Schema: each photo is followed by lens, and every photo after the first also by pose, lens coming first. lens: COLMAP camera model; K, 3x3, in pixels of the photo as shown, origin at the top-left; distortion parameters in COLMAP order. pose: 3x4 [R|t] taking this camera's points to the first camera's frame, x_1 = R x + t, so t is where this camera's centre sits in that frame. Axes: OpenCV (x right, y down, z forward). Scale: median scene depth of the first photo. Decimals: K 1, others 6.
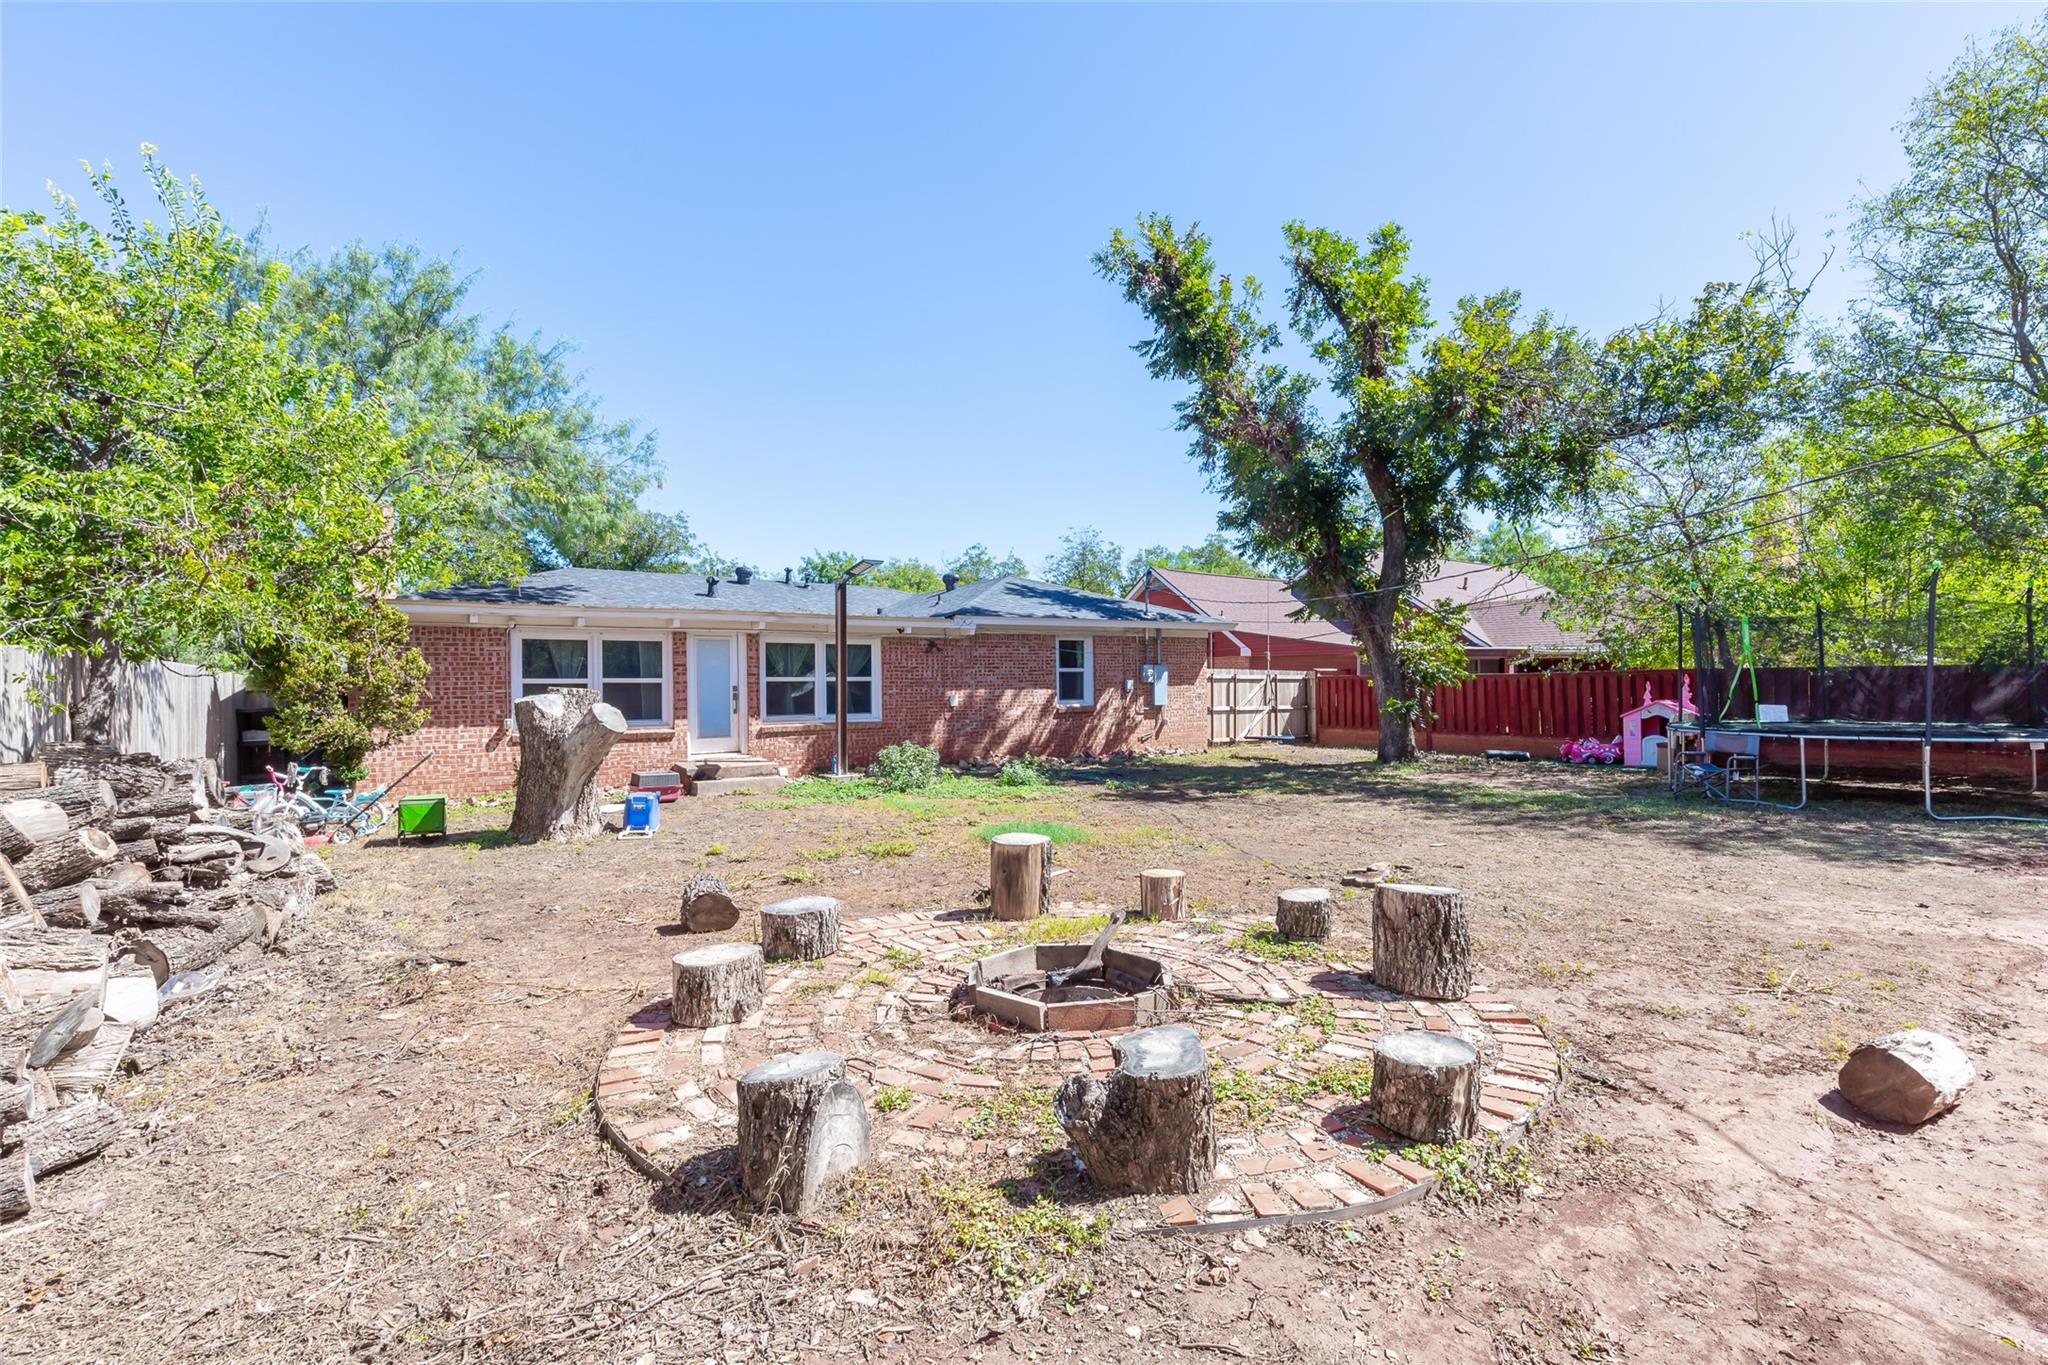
lens RADIAL K [[919.2, 0, 1026.0], [0, 919.2, 680.9], [0, 0, 1]] dist [0.007369, -0.001352]
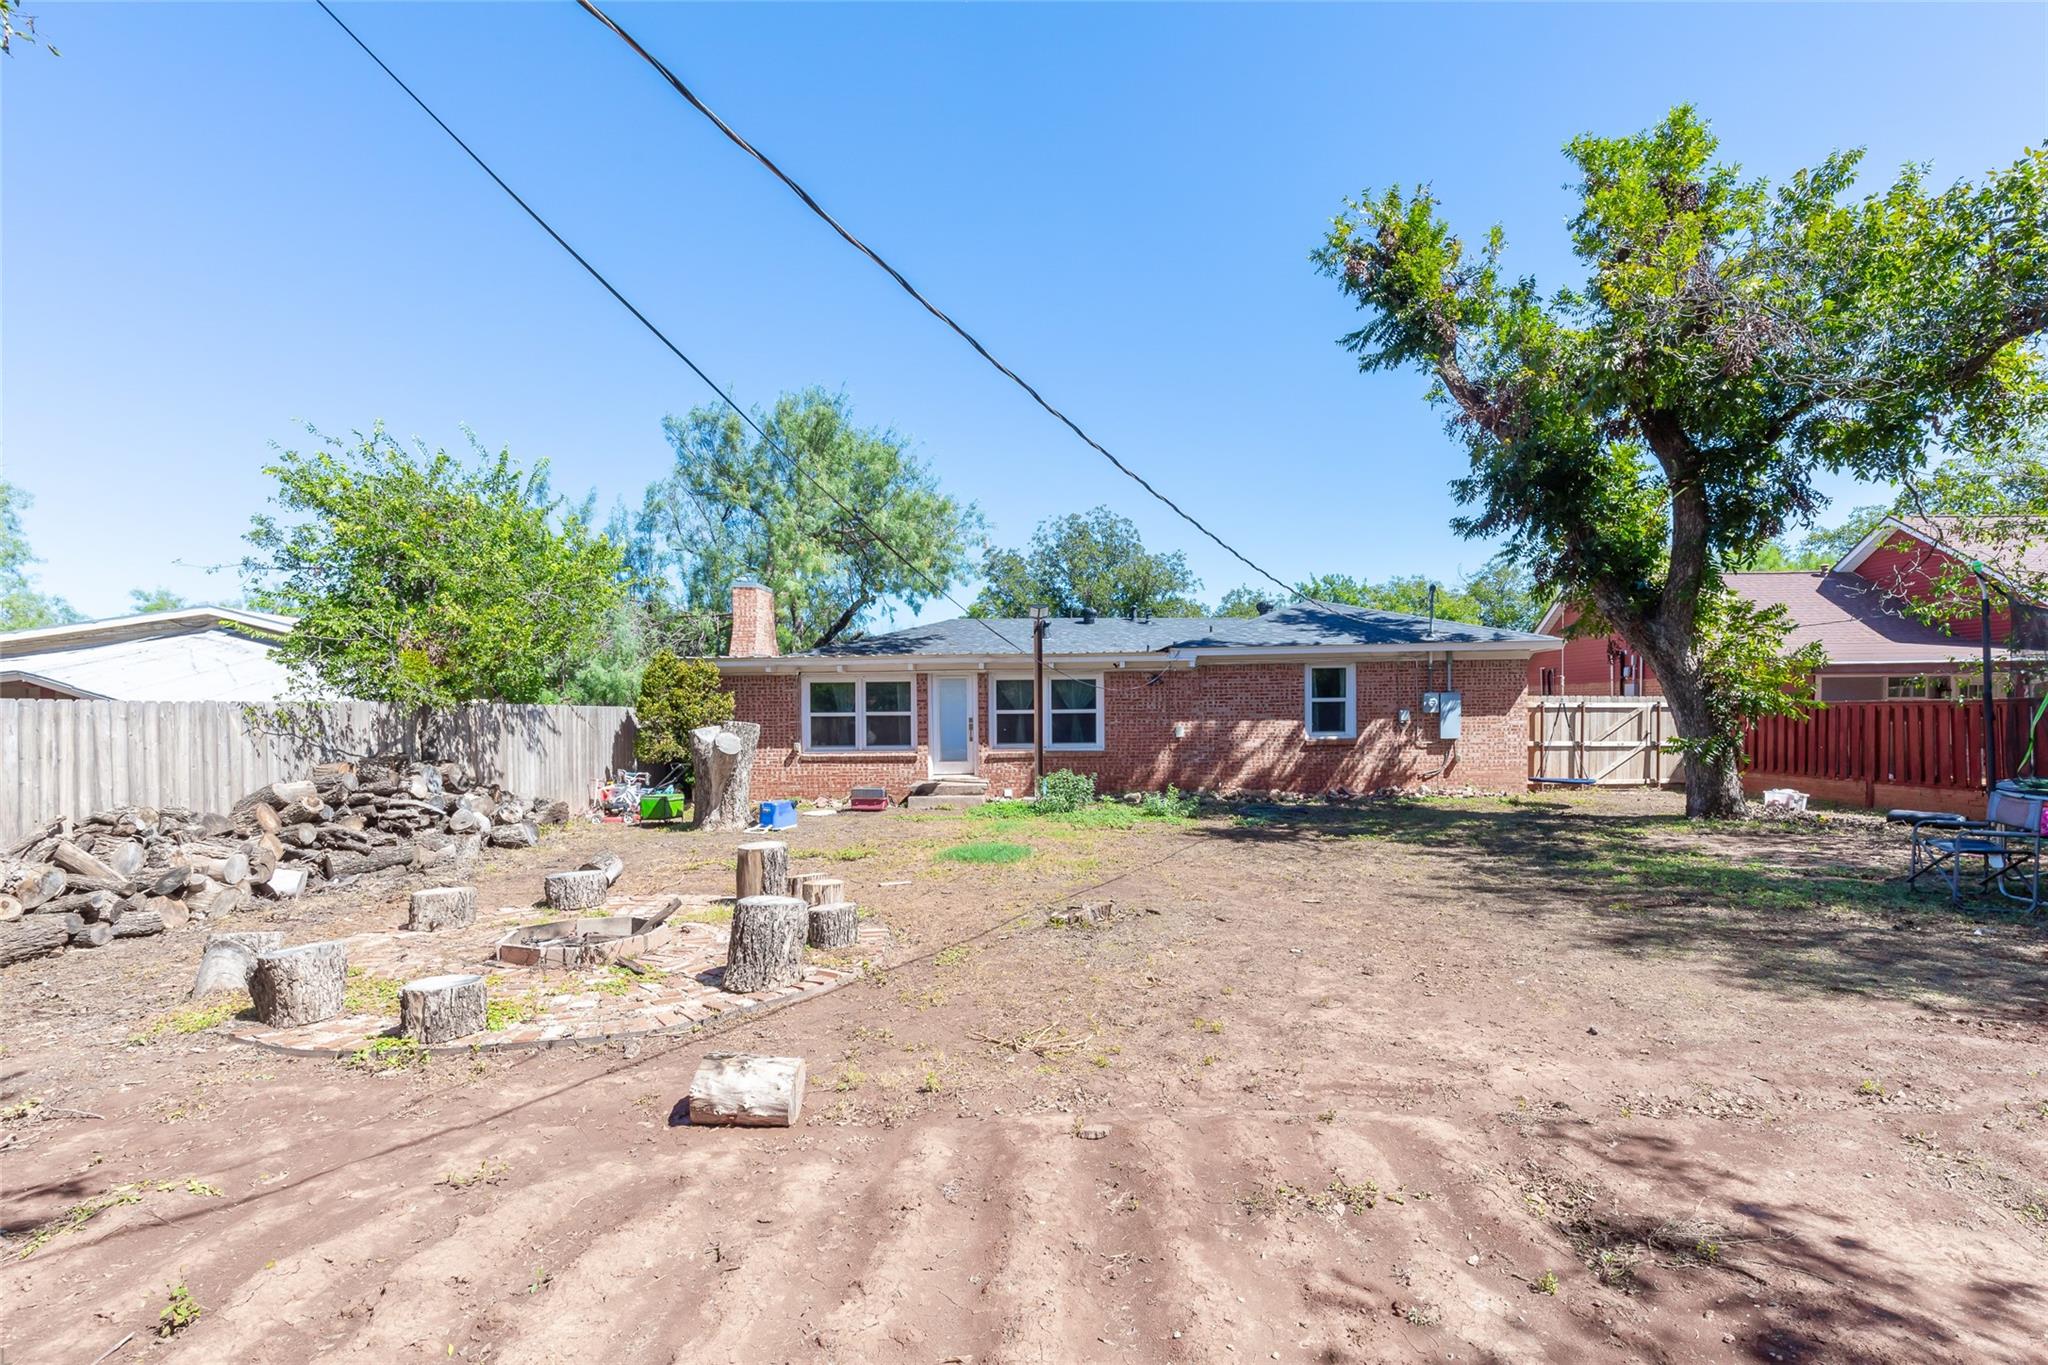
lens RADIAL K [[925.9, 0, 1036.0], [0, 925.9, 710.1], [0, 0, 1]] dist [0.011951, -0.005171]
pose [[0.826206, -0.003944, -0.563354, 0.374230], [0.005696, 0.999983, 0.001353, -0.004821], [0.563339, -0.004327, 0.826215, 0.063053]]
